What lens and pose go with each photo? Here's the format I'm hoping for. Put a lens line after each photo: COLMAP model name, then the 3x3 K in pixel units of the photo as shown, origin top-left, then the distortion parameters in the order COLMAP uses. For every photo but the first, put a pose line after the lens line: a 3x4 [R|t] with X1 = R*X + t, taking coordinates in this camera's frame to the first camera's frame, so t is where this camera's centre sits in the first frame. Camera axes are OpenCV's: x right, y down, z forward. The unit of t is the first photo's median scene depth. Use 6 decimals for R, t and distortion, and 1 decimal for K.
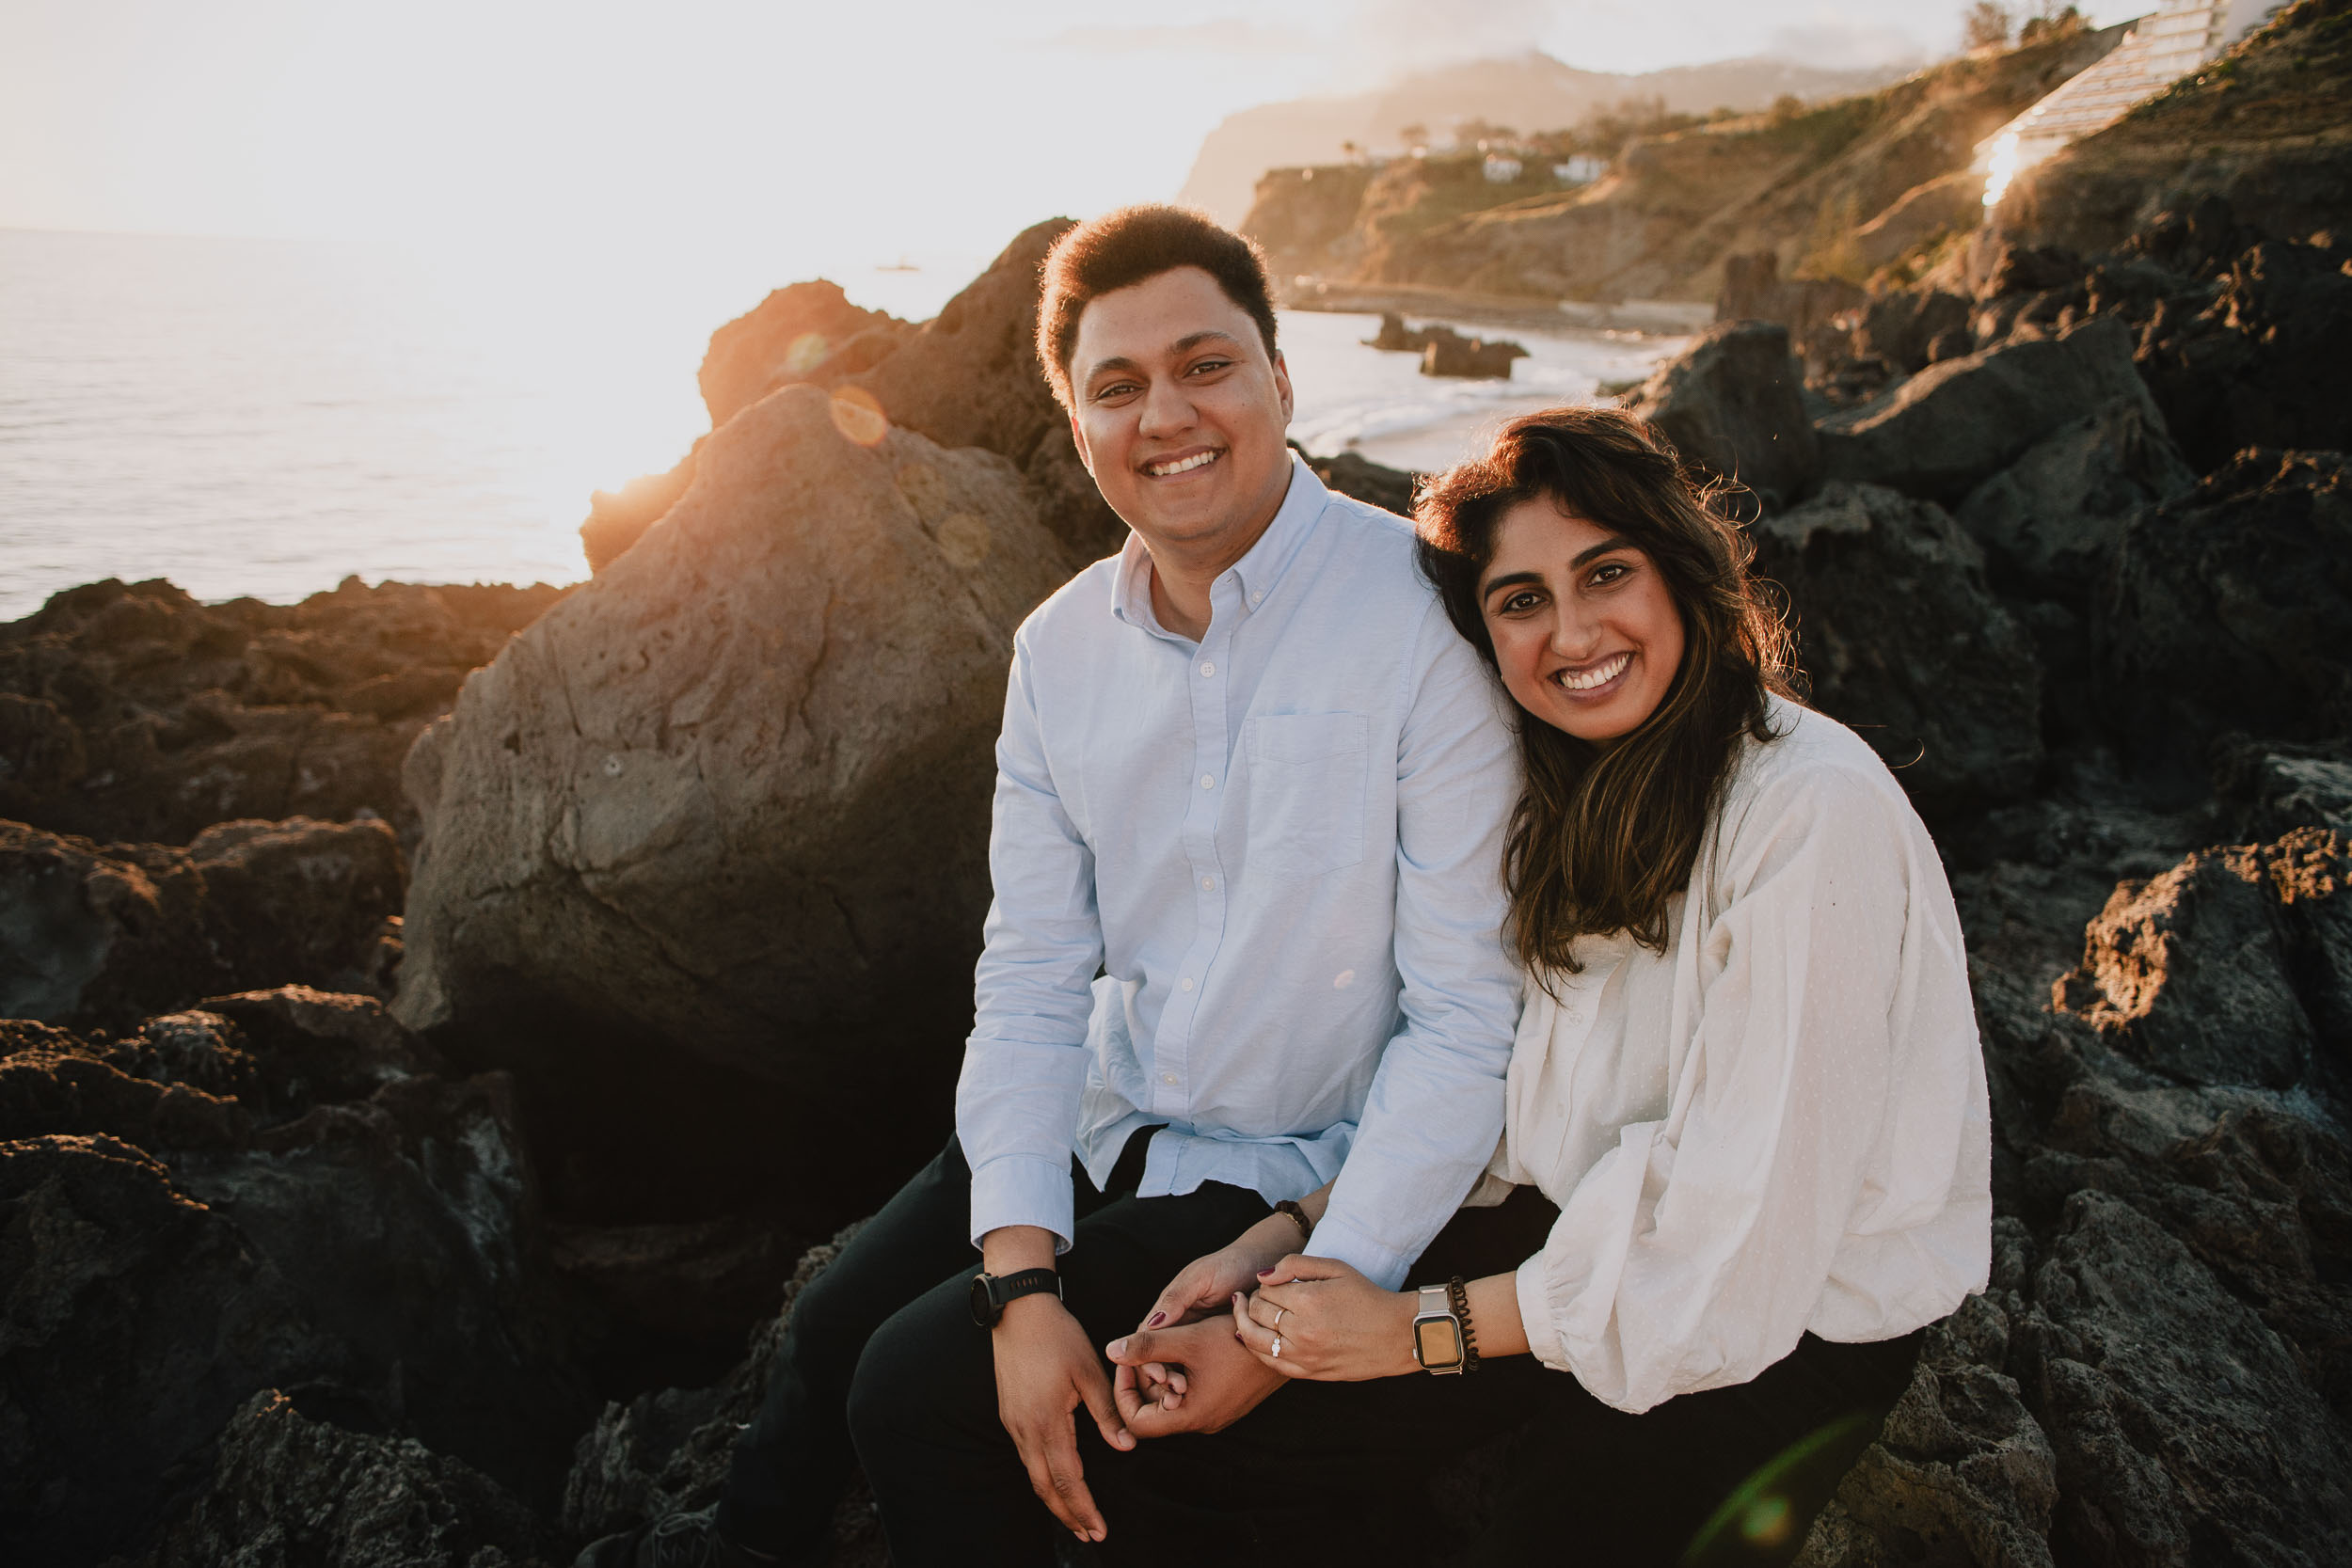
lens RADIAL K [[1641.3, 0, 1191.4], [0, 1641.3, 753.9], [0, 0, 1]] dist [-0.071355, 0.065475]
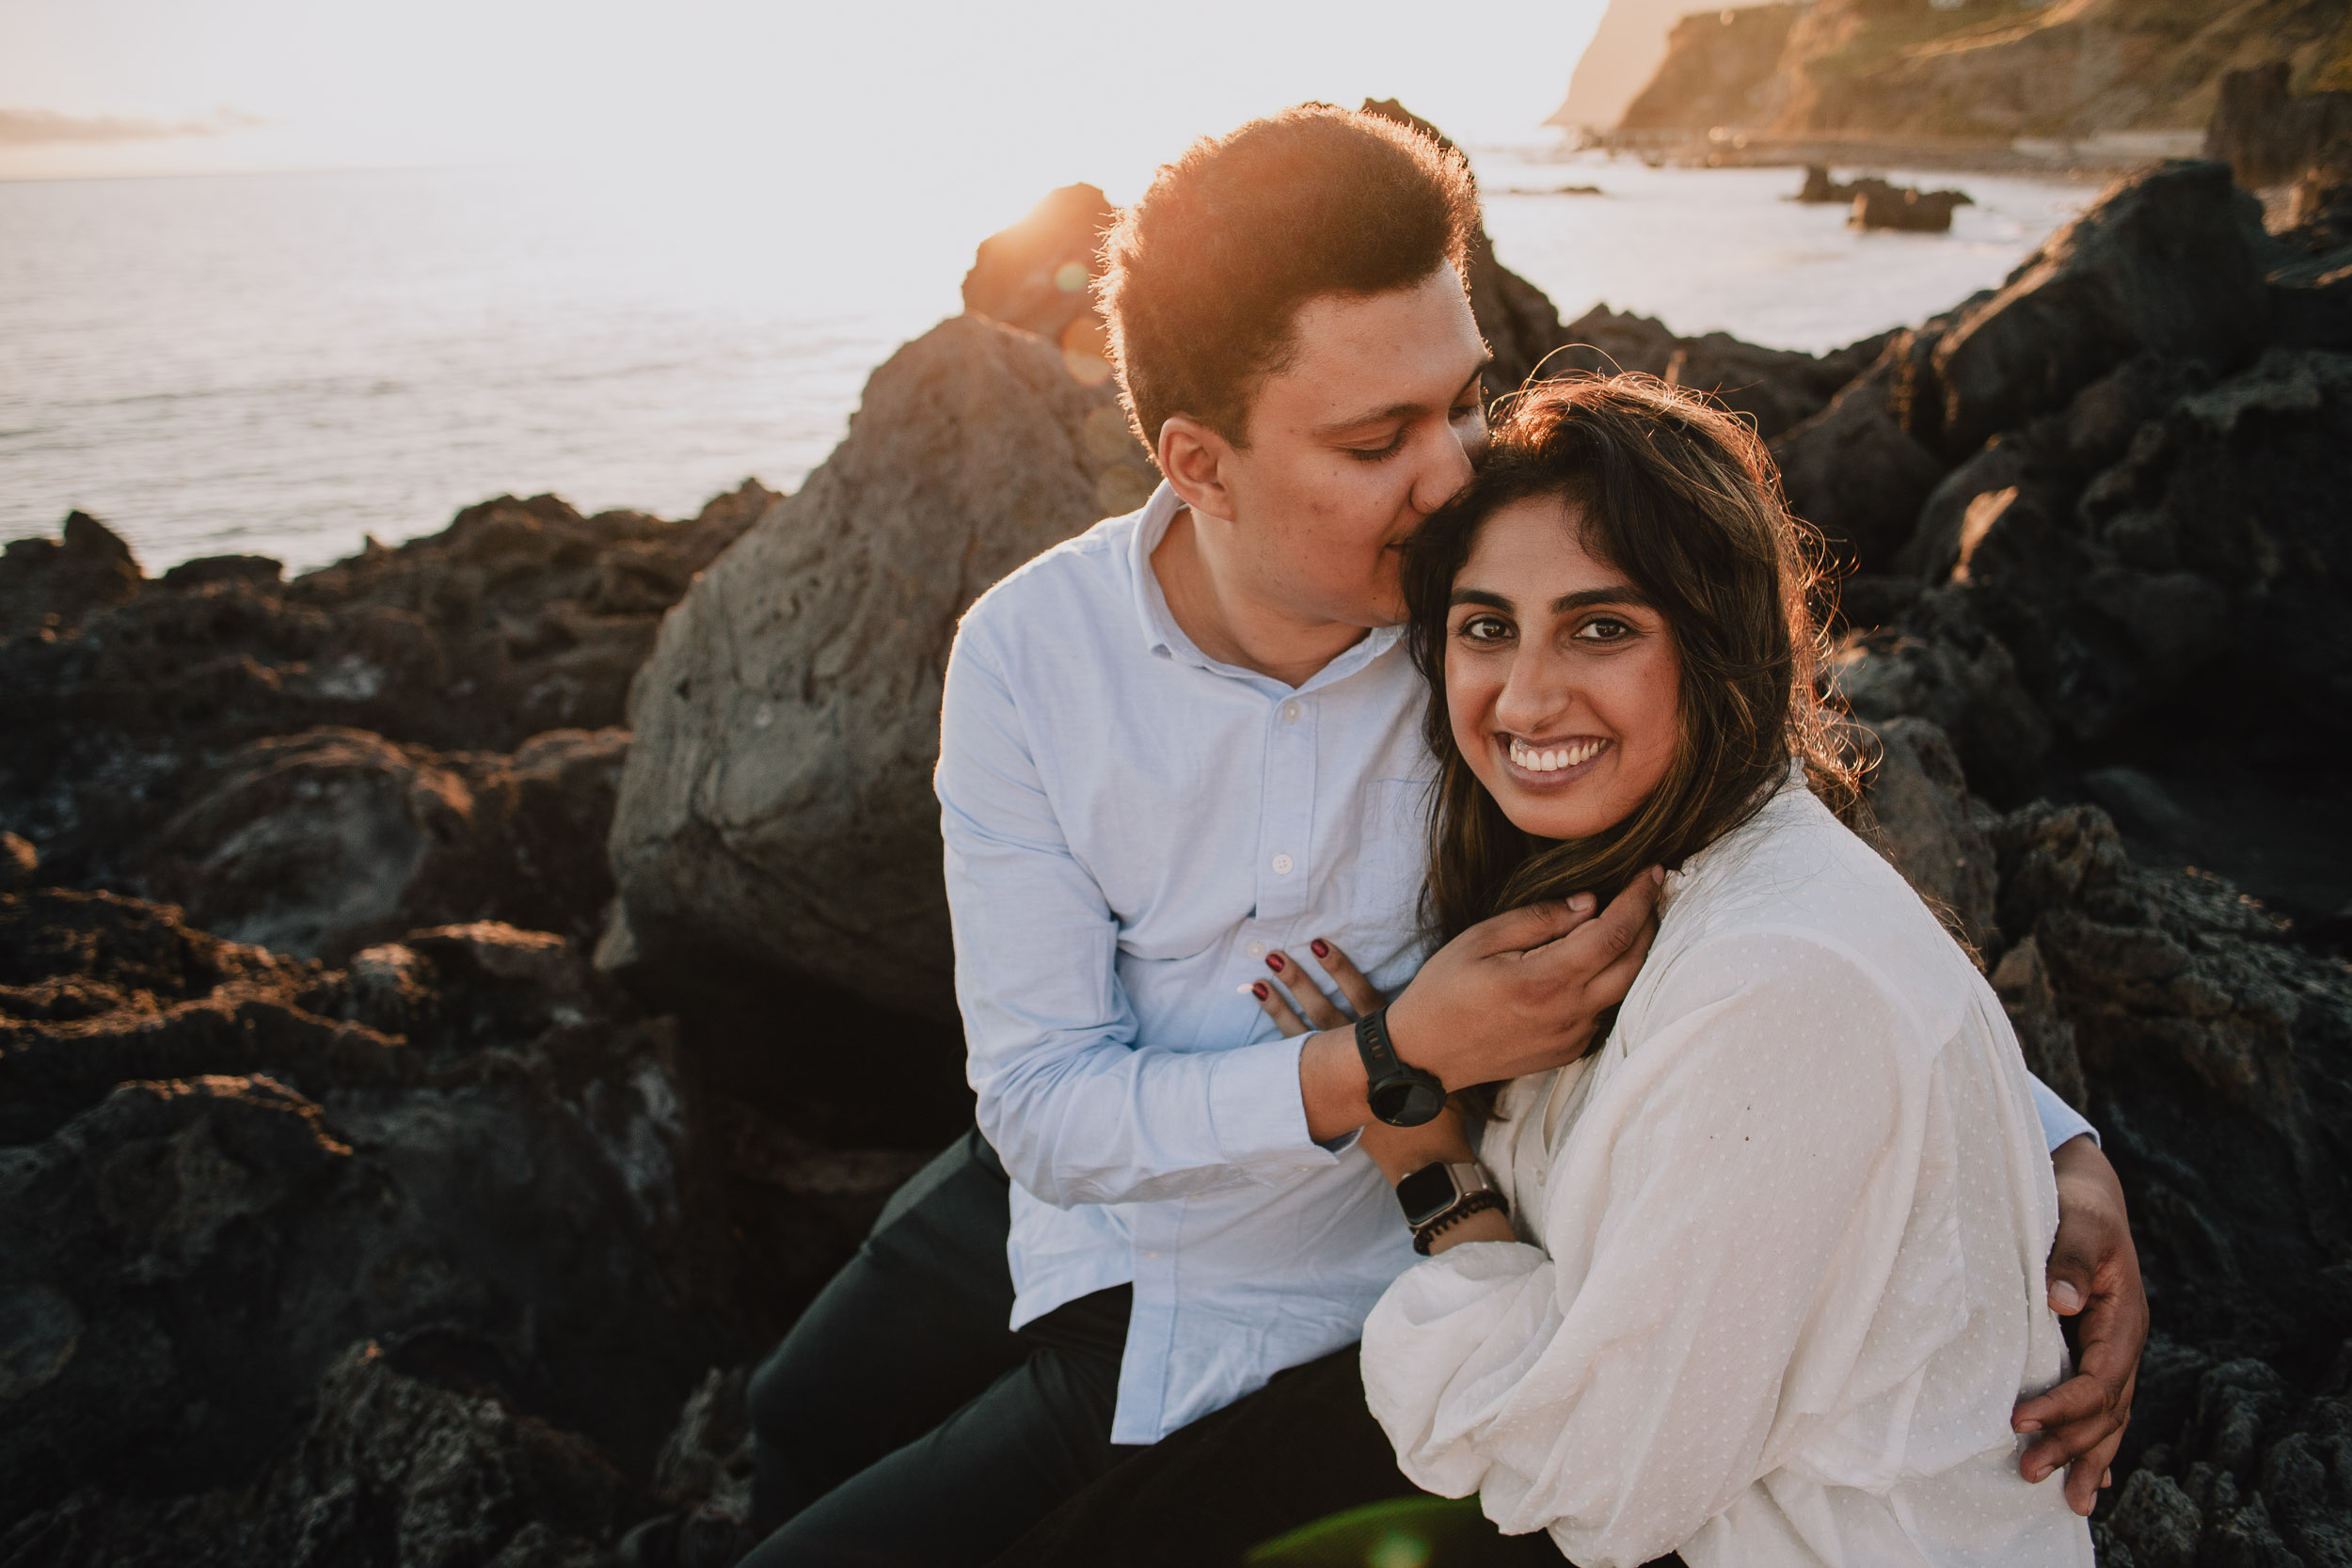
lens RADIAL K [[1651.6, 0, 1192.2], [0, 1651.6, 746.5], [0, 0, 1]] dist [-0.079368, 0.073776]
pose [[0.971522, 0.017187, -0.236327, 0.129843], [-0.001674, 0.997839, 0.065687, -0.040130], [0.236945, -0.063421, 0.969451, 0.097726]]
